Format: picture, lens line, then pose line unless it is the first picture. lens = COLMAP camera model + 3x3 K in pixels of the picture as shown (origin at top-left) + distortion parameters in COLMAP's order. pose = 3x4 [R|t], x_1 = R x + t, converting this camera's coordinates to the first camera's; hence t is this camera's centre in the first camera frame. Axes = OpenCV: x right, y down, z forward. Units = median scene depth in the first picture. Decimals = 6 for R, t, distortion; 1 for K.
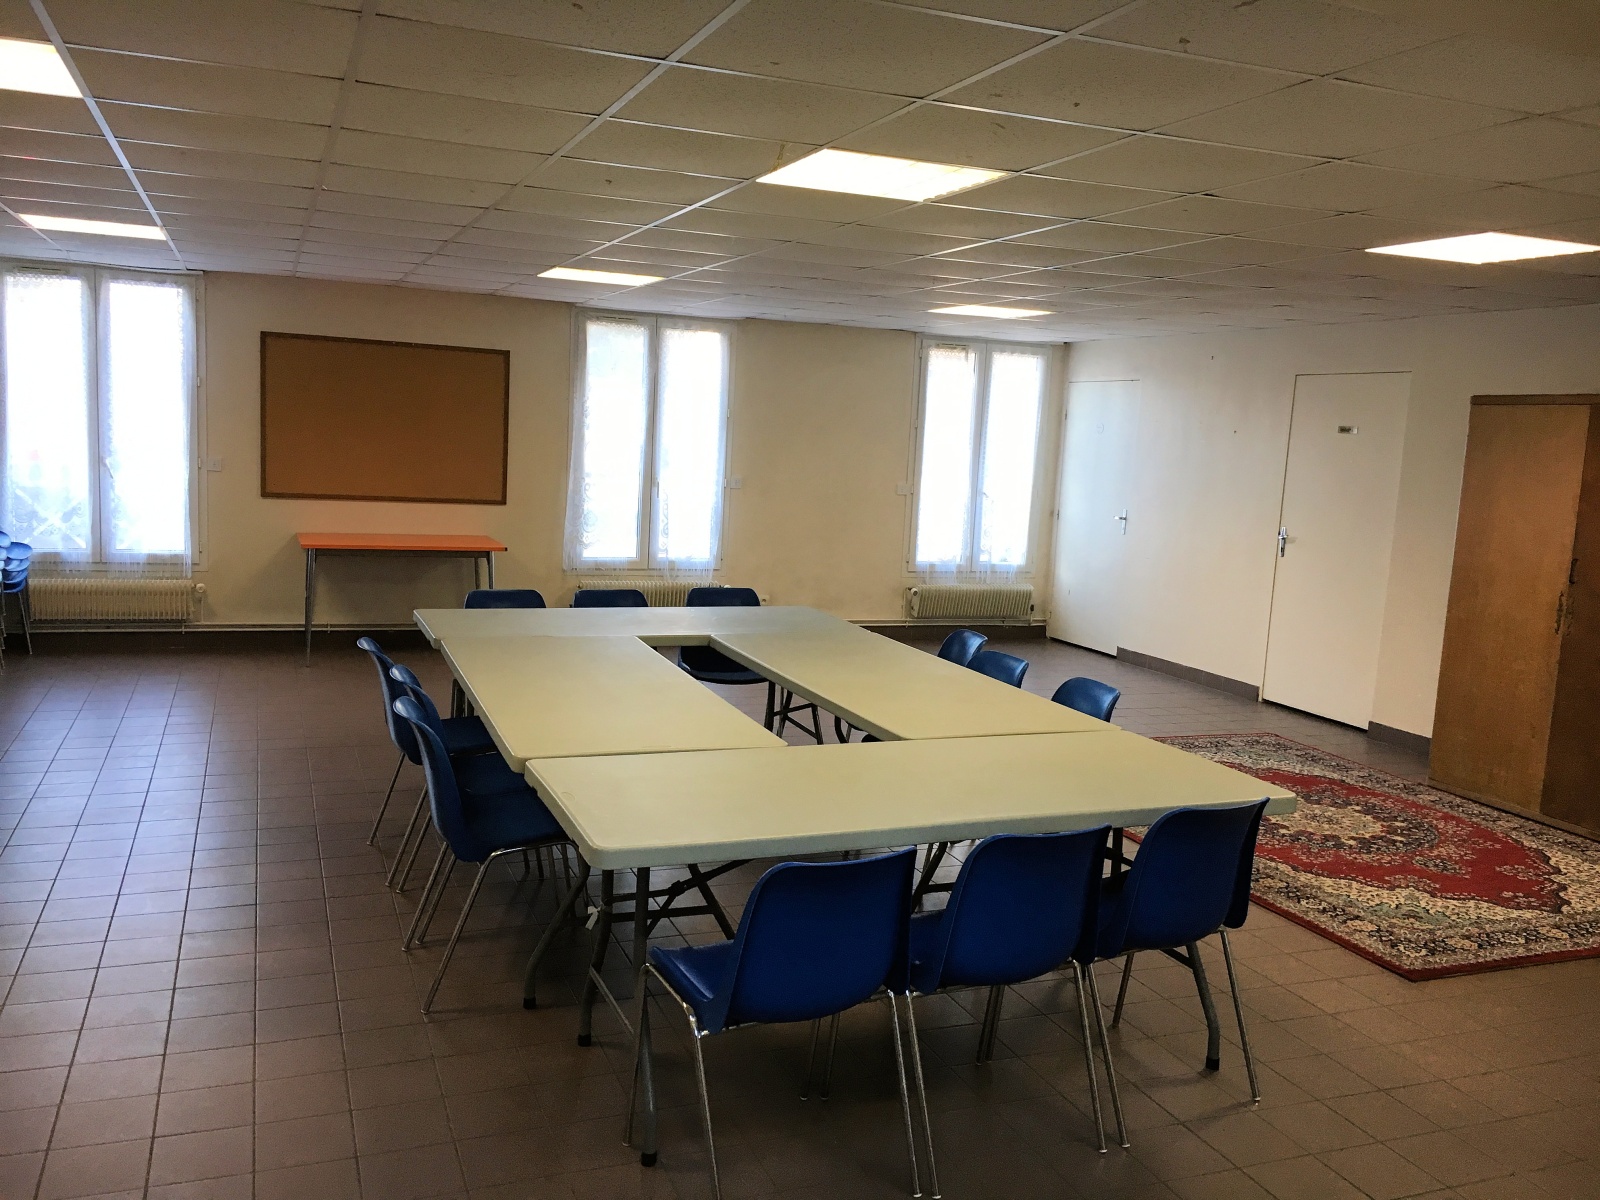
lens RADIAL K [[1374.9, 0, 800.0], [0, 1374.9, 600.0], [0, 0, 1]] dist [0.090417, -0.116041]
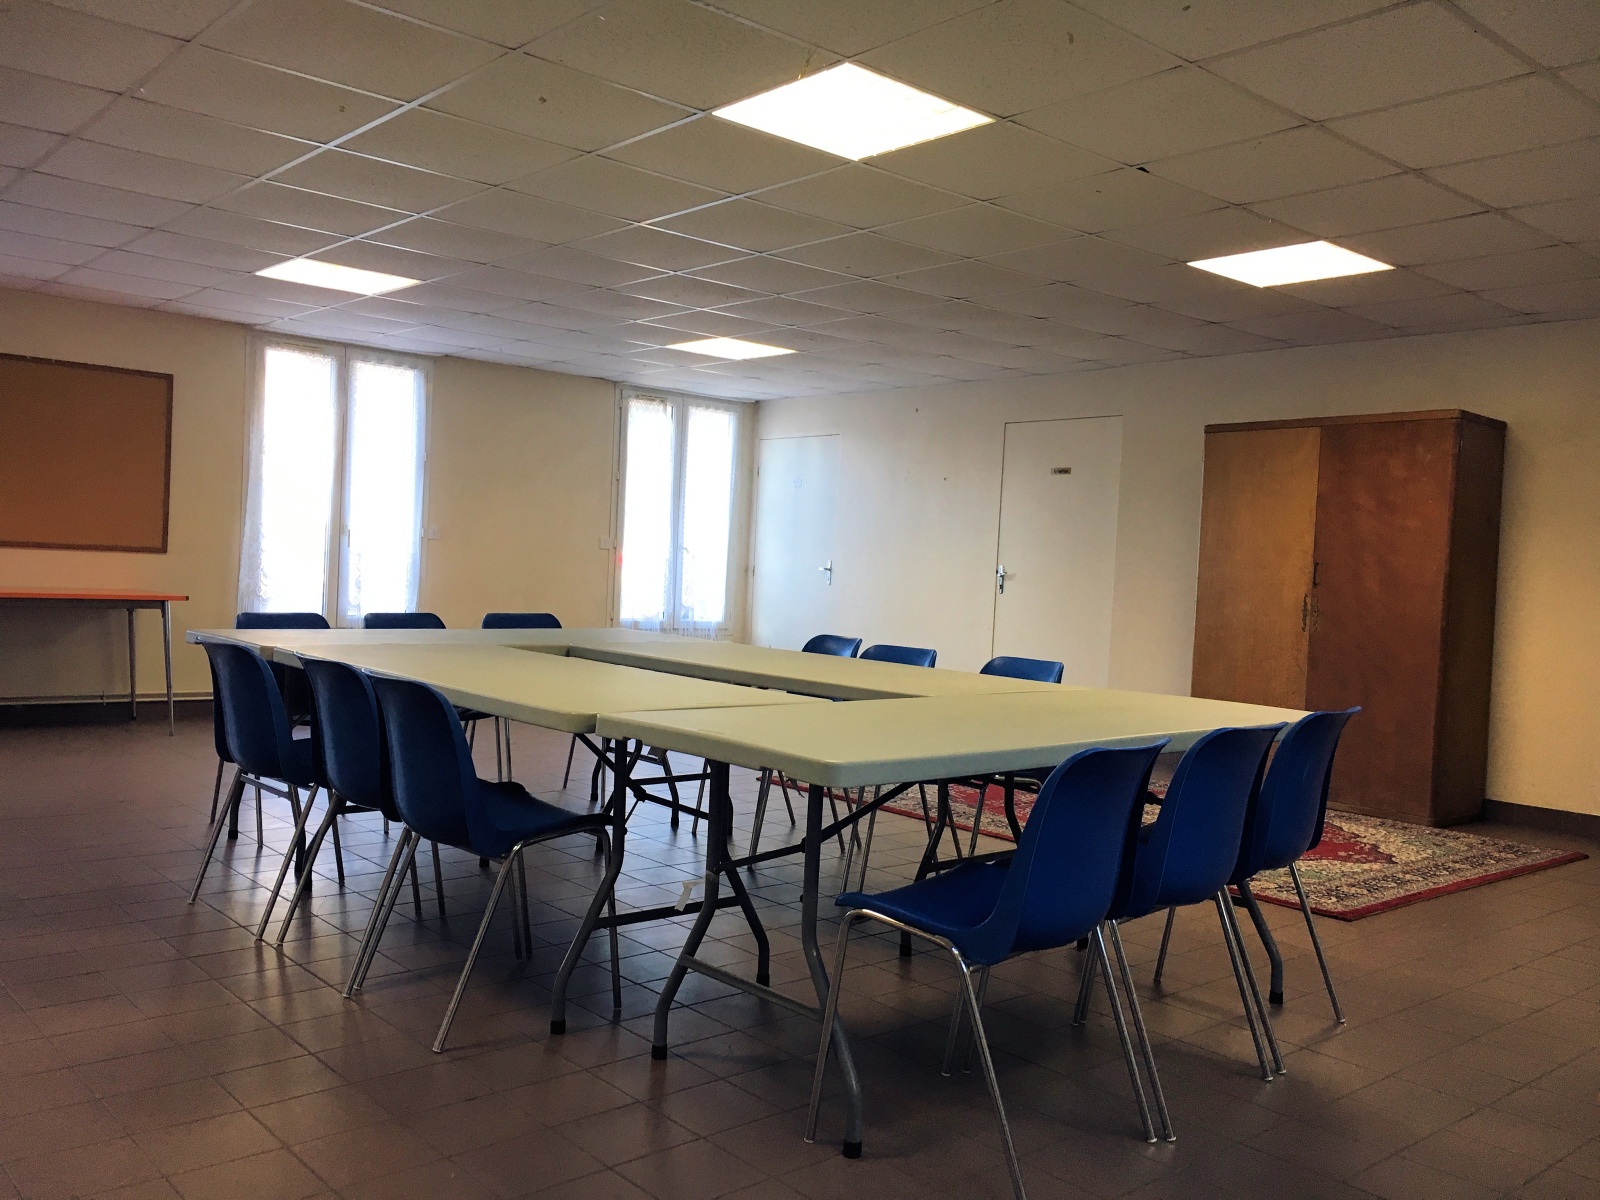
lens RADIAL K [[1374.9, 0, 800.0], [0, 1374.9, 600.0], [0, 0, 1]] dist [0.090417, -0.116041]
pose [[0.939651, -0.014859, 0.341811, -0.142338], [0.044509, 0.995875, -0.079065, 0.046064], [-0.339226, 0.089507, 0.936437, 0.065952]]
